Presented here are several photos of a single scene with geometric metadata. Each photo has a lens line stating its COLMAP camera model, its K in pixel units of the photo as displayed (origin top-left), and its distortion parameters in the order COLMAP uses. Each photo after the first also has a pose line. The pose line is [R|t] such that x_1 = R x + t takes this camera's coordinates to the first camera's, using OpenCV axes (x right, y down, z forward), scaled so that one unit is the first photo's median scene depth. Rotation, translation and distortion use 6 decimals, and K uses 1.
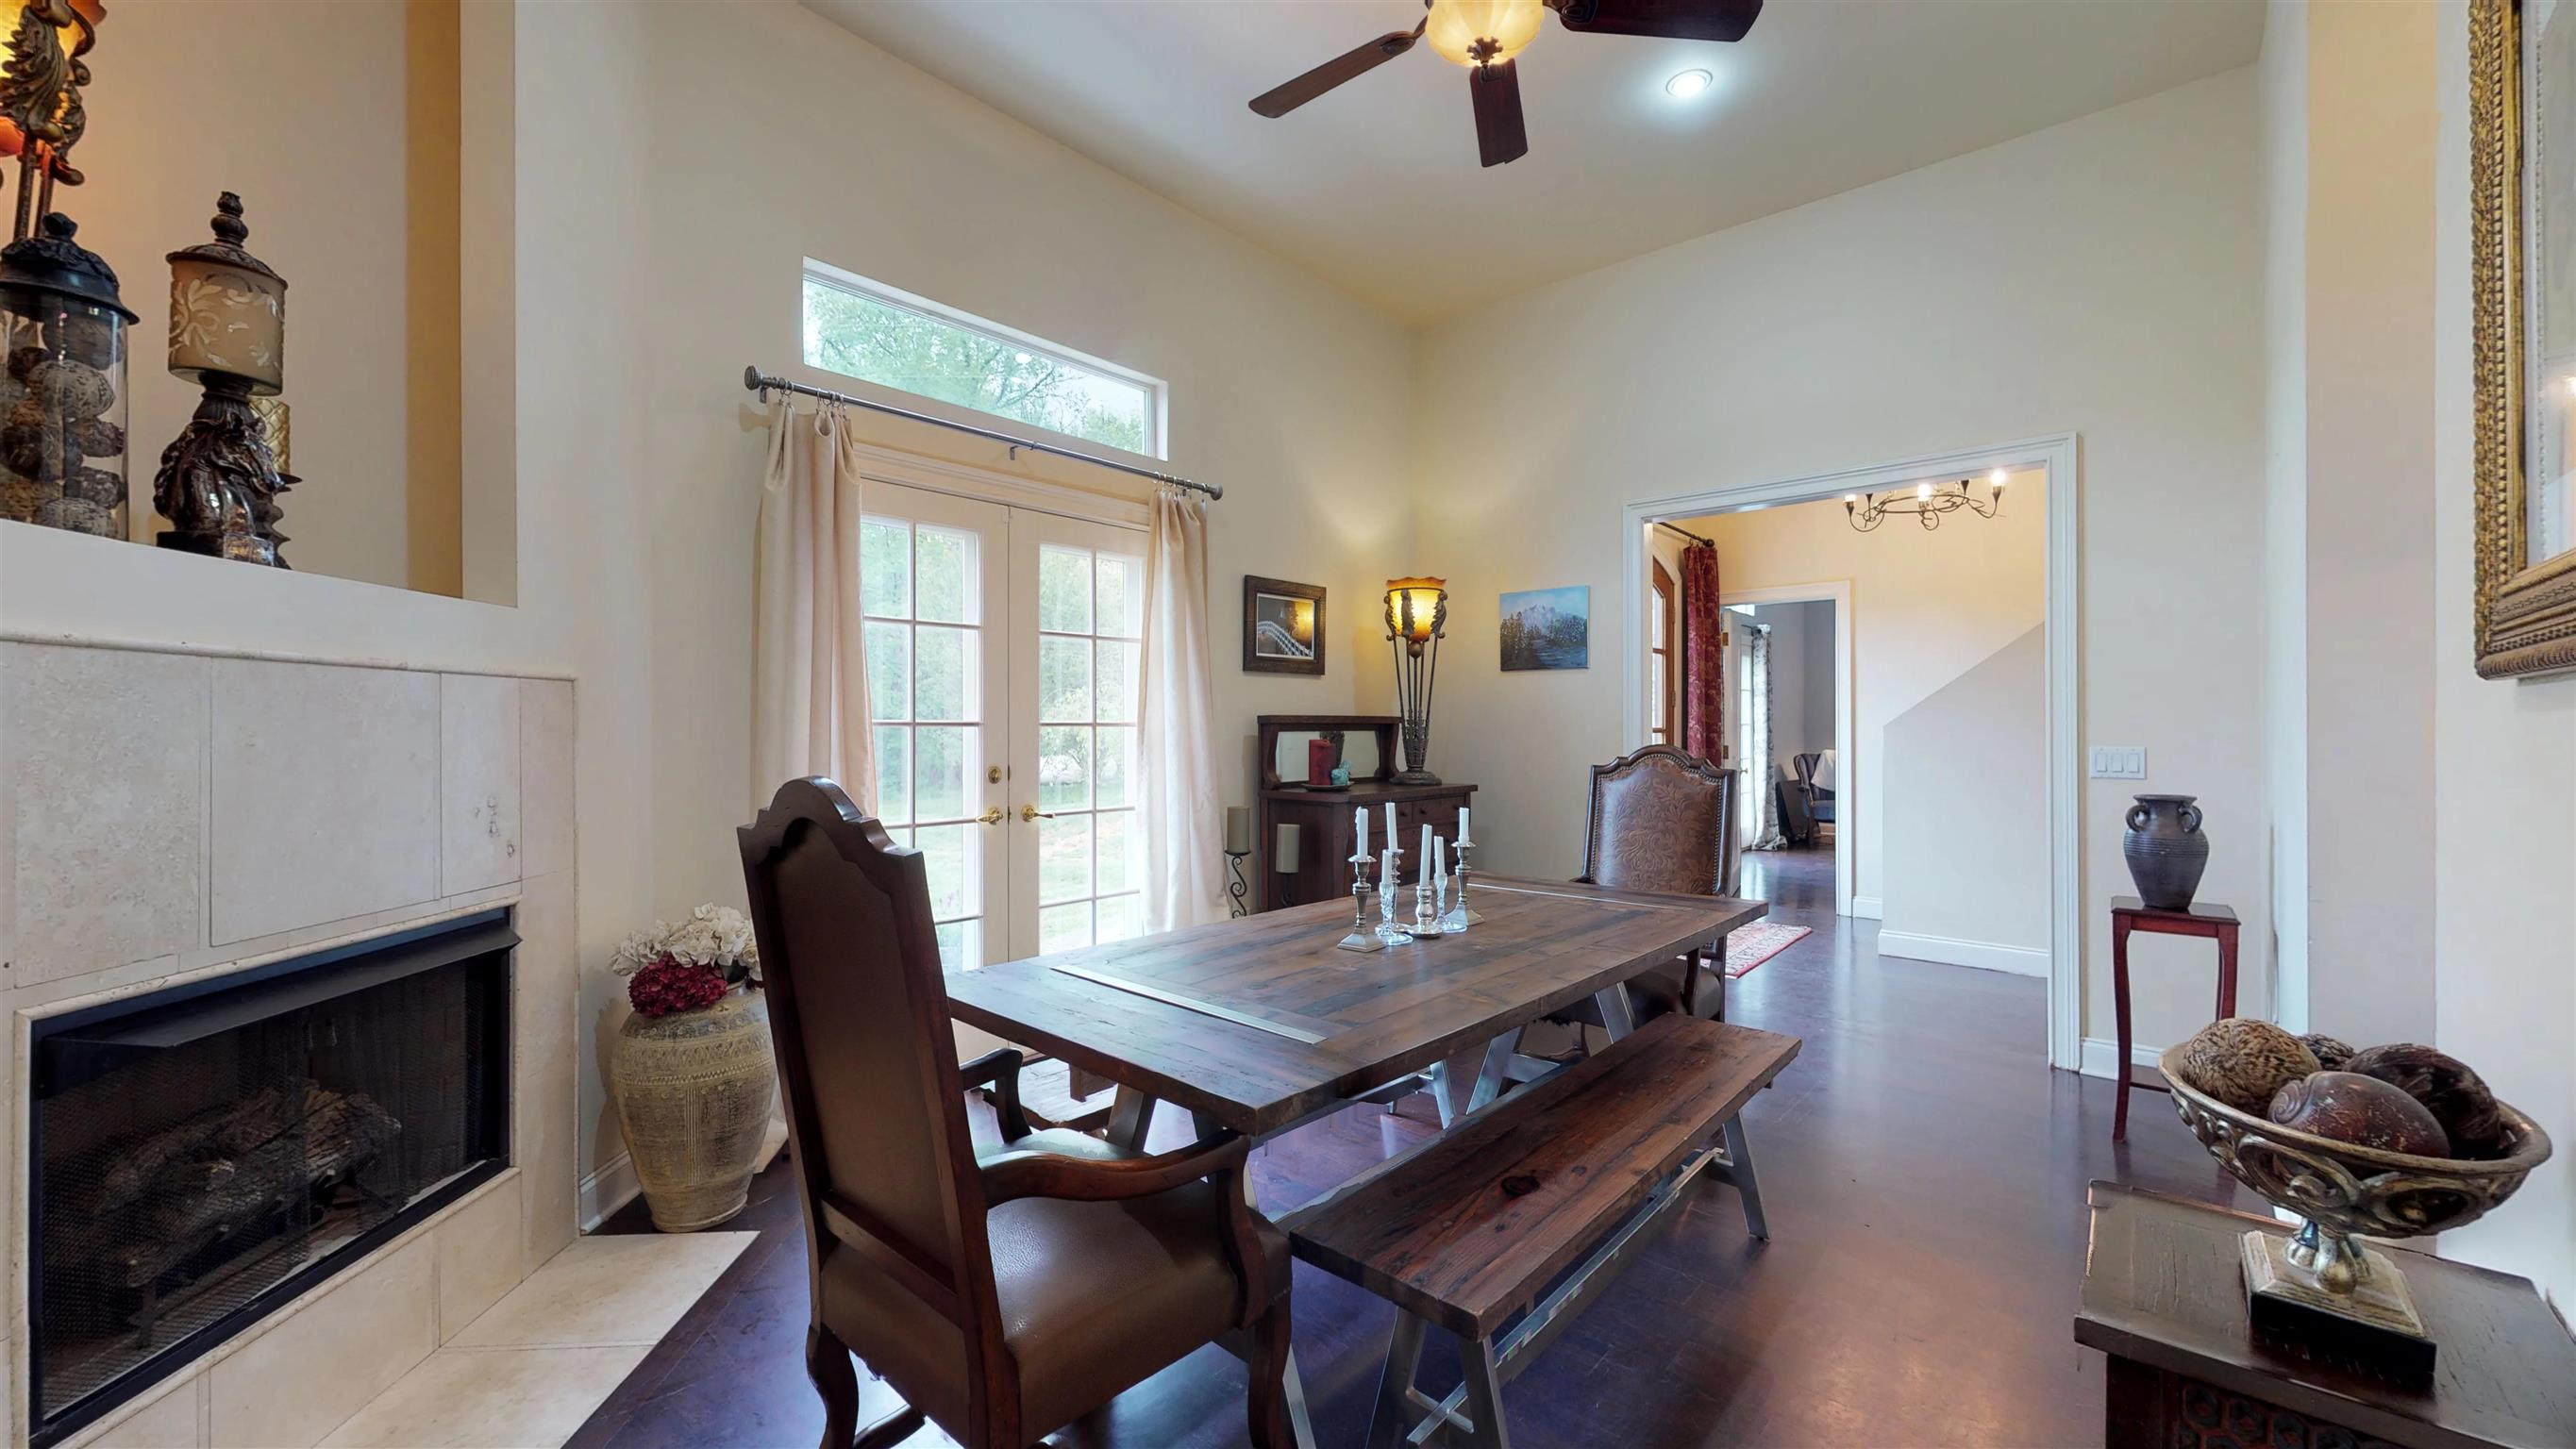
lens RADIAL K [[997.9, 0, 1280.3], [0, 997.9, 723.4], [0, 0, 1]] dist [-0.003813, -0.000442]
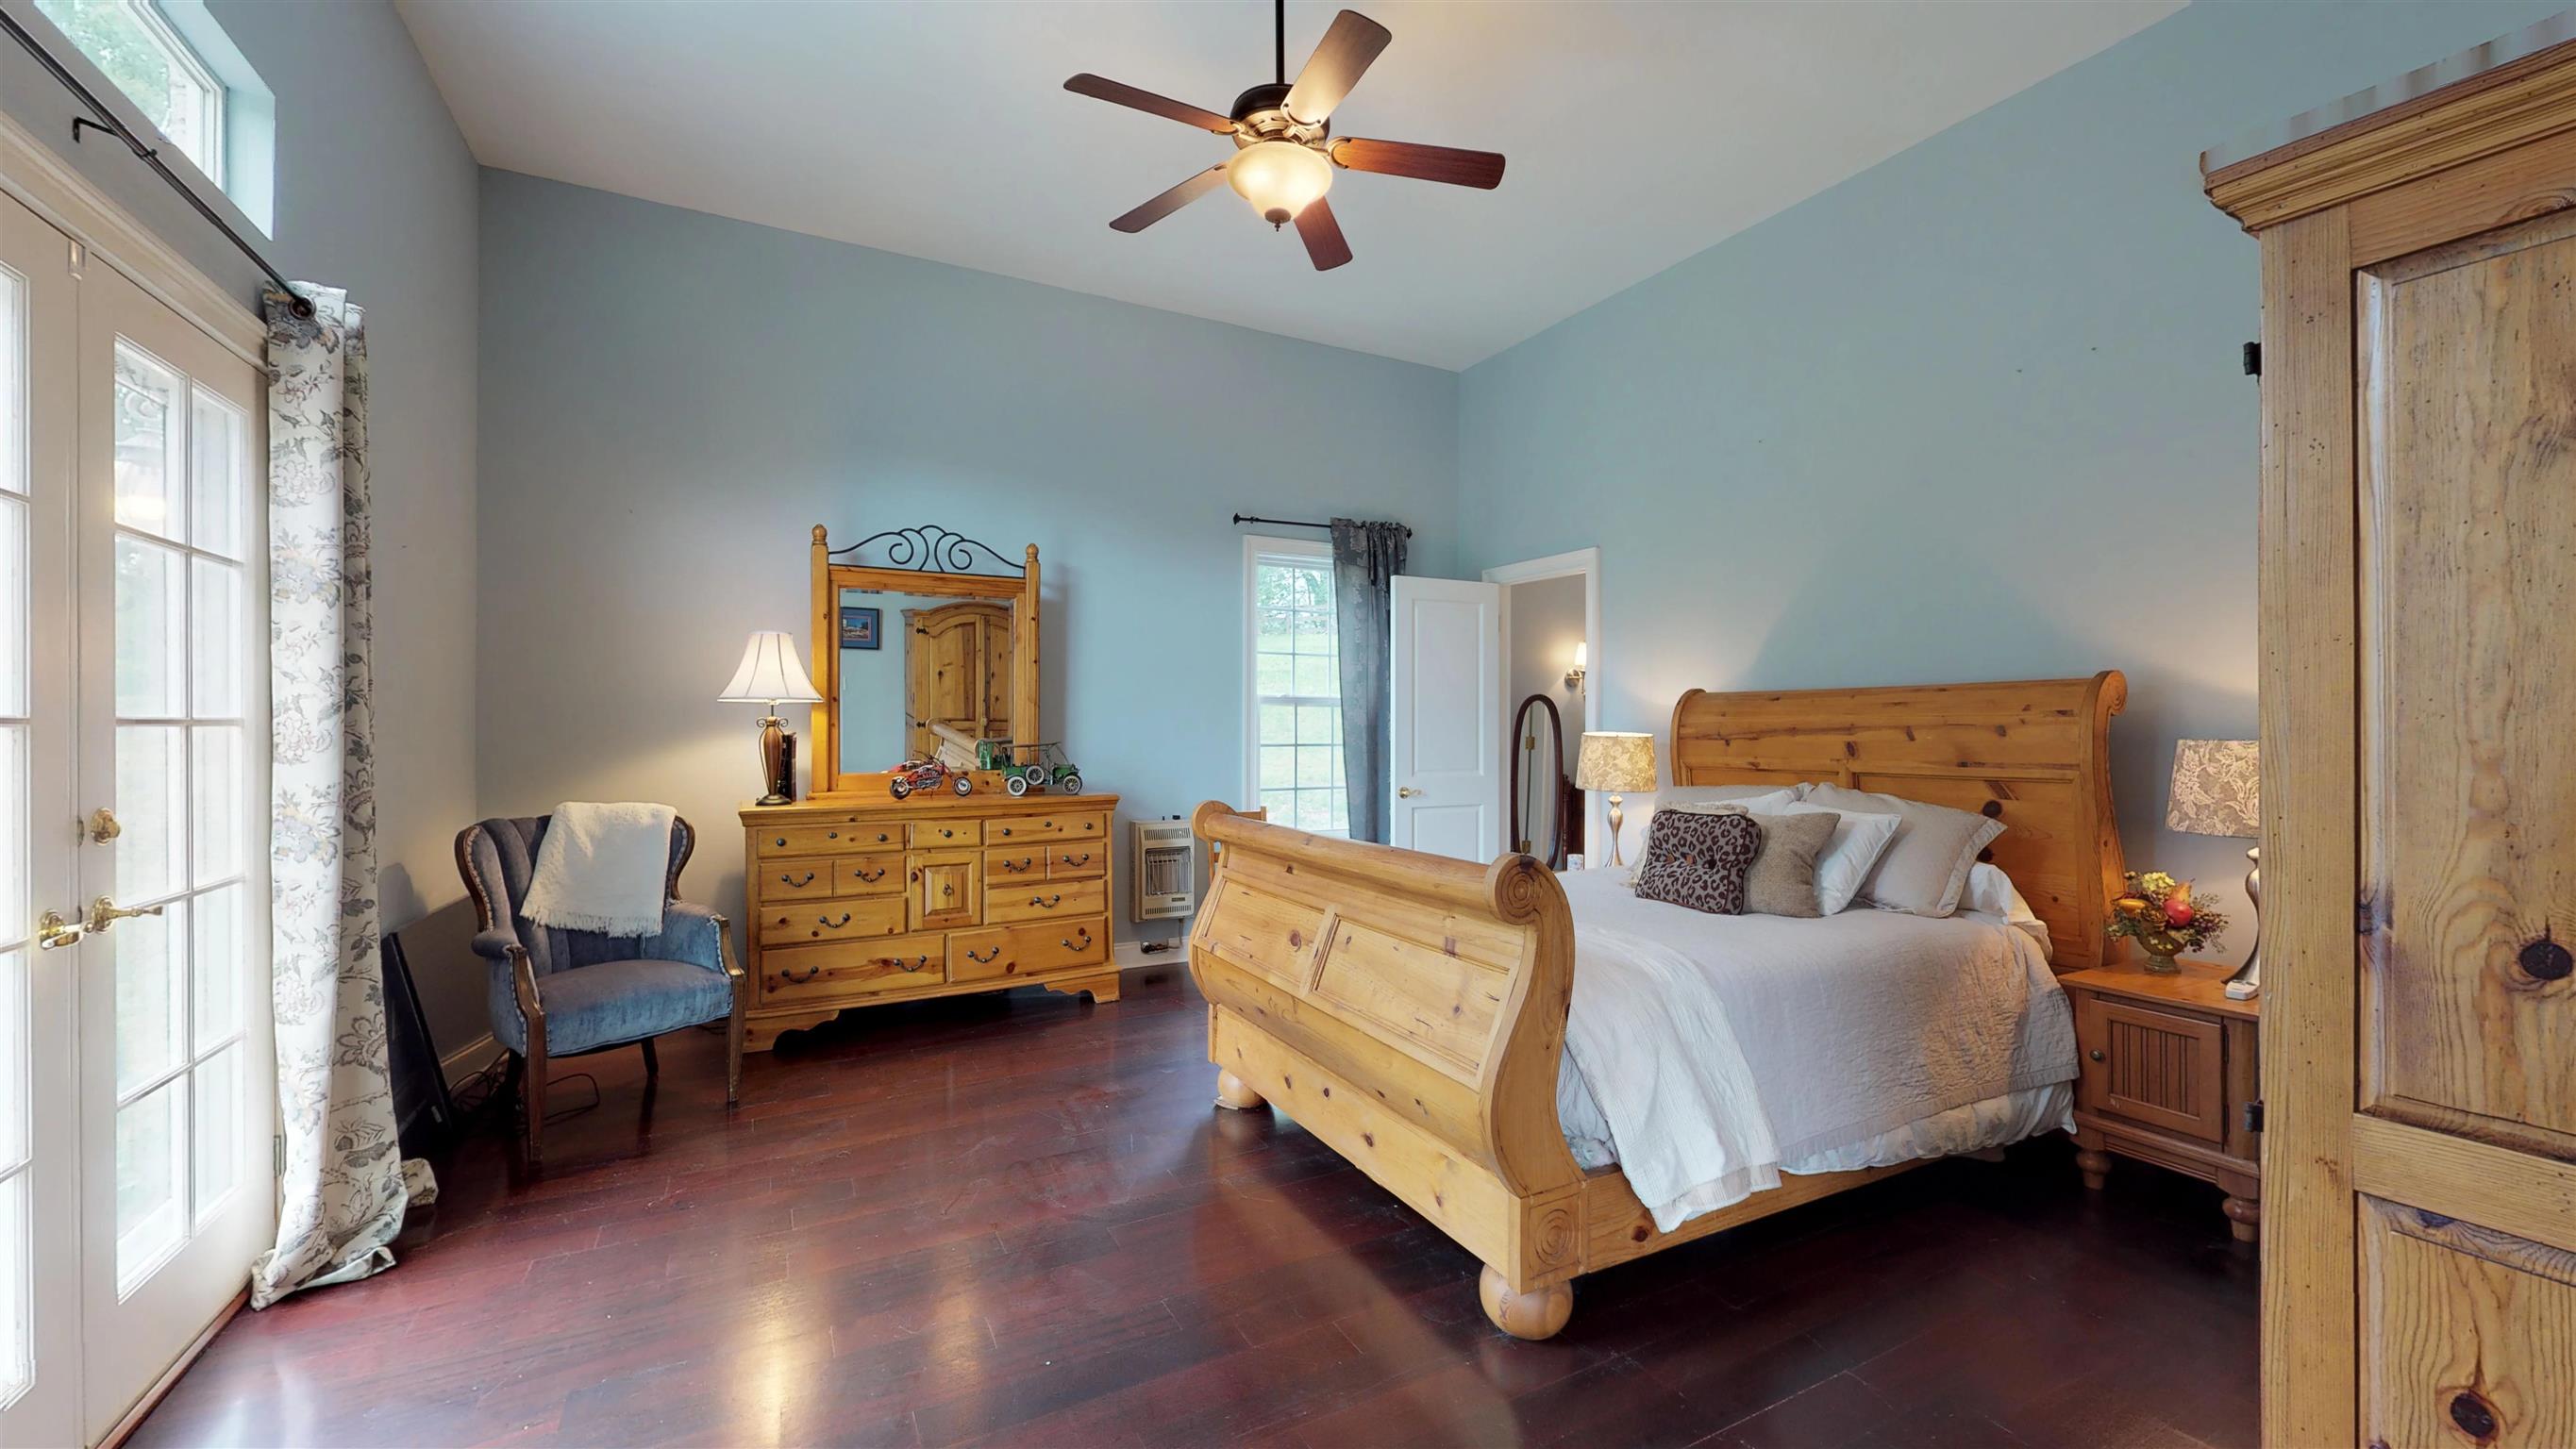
lens RADIAL K [[997.9, 0, 1277.7], [0, 997.9, 726.0], [0, 0, 1]] dist [-0.003813, -0.000442]
pose [[0.356455, 0.002810, 0.934308, 0.348422], [-0.004768, 0.999988, -0.001189, 0.001241], [-0.934300, -0.004031, 0.356464, 0.711554]]
